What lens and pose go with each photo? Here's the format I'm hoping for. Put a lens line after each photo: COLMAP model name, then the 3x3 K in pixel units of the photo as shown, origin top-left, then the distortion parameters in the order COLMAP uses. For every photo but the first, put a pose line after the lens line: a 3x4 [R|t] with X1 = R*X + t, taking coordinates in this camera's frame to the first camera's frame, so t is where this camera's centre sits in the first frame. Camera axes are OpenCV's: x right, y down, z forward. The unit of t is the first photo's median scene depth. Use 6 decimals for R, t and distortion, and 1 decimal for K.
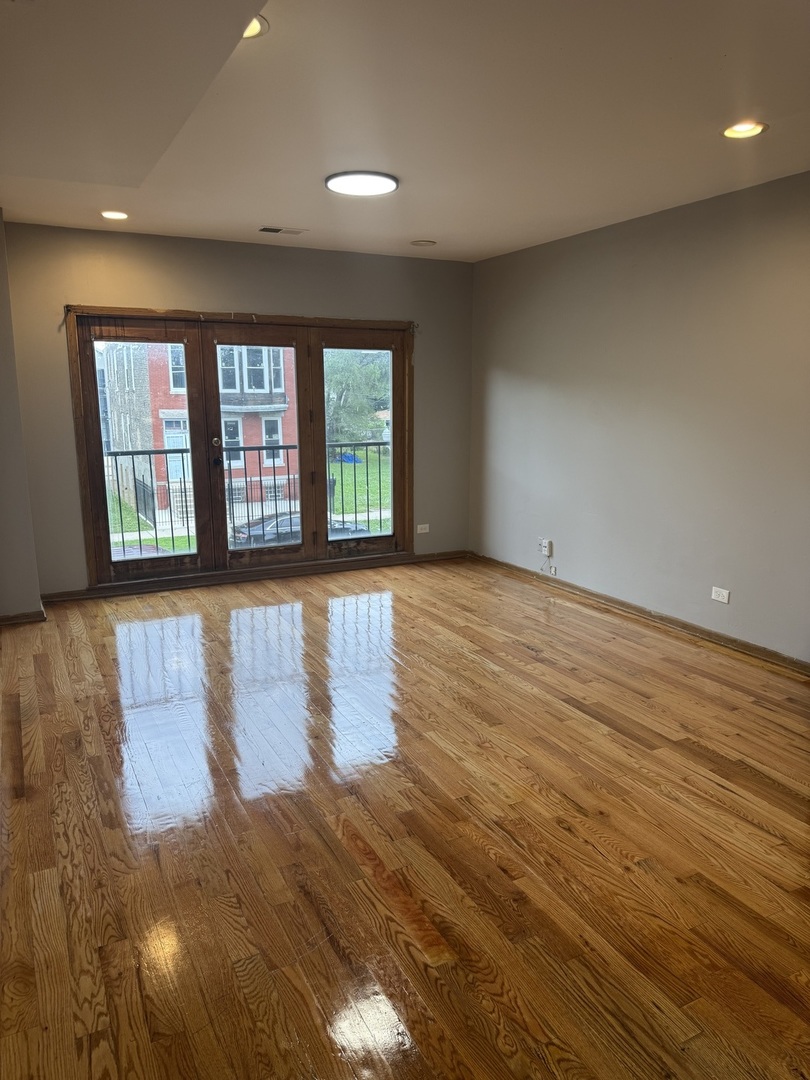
lens RADIAL K [[745.9, 0, 405.0], [0, 745.9, 540.0], [0, 0, 1]] dist [0.057786, -0.067700]
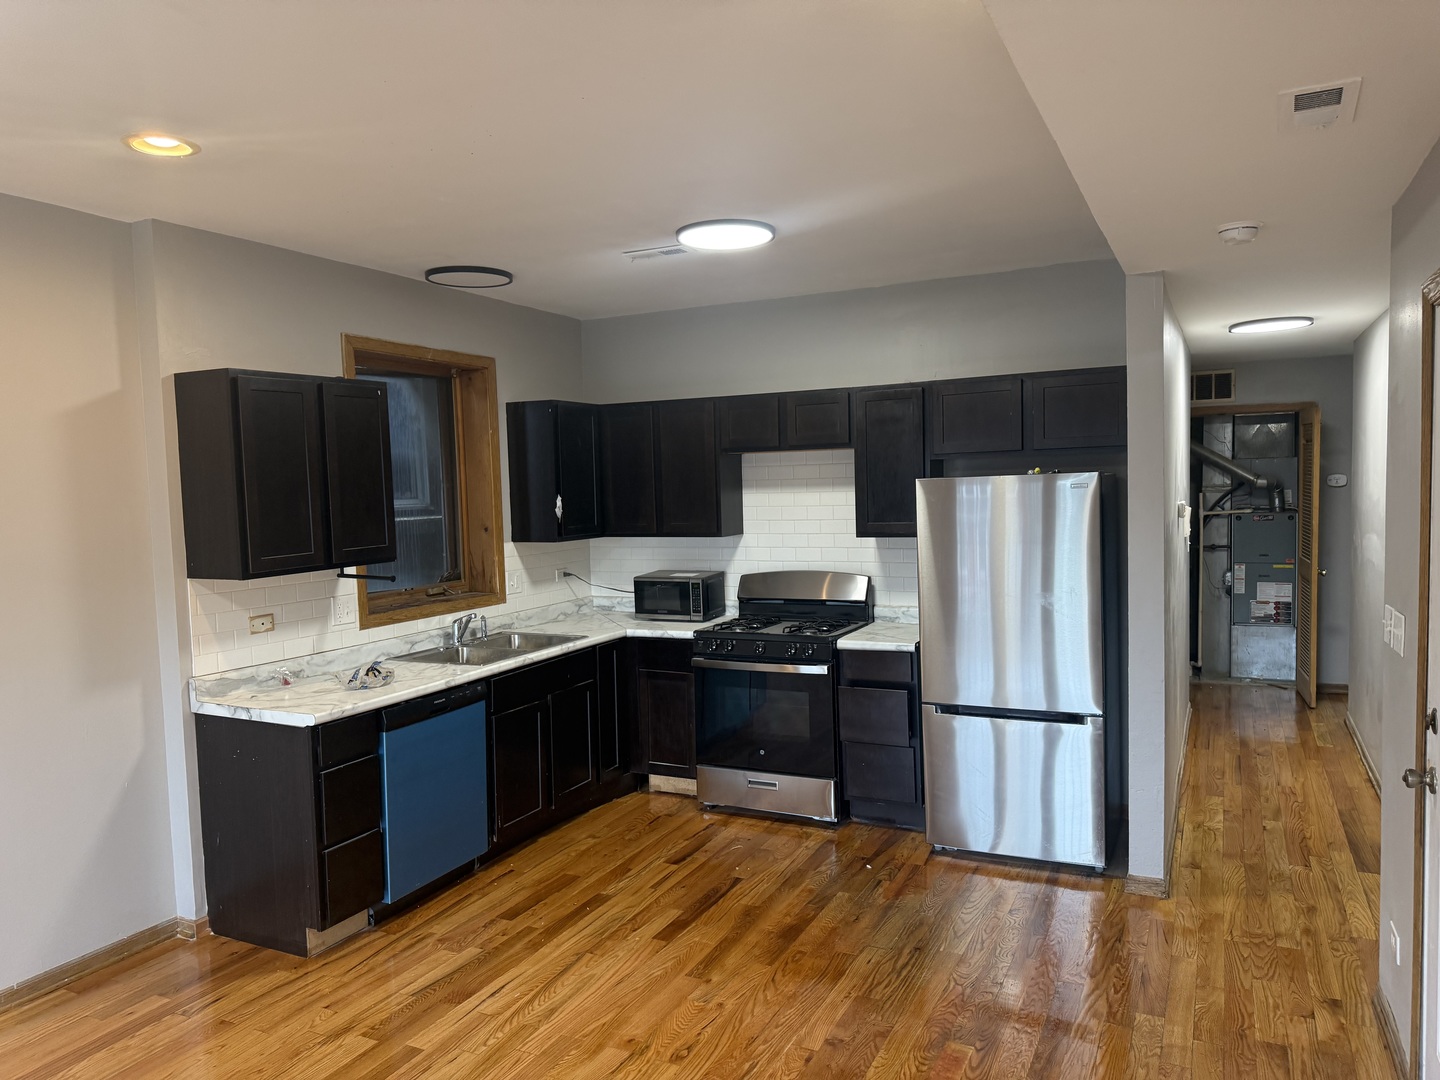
lens RADIAL K [[994.6, 0, 720.0], [0, 994.6, 540.0], [0, 0, 1]] dist [0.057786, -0.067700]
pose [[-0.581555, -0.031906, 0.812881, -0.726256], [0.188542, 0.966737, 0.172833, -0.357392], [-0.791357, 0.253774, -0.556195, 1.566491]]
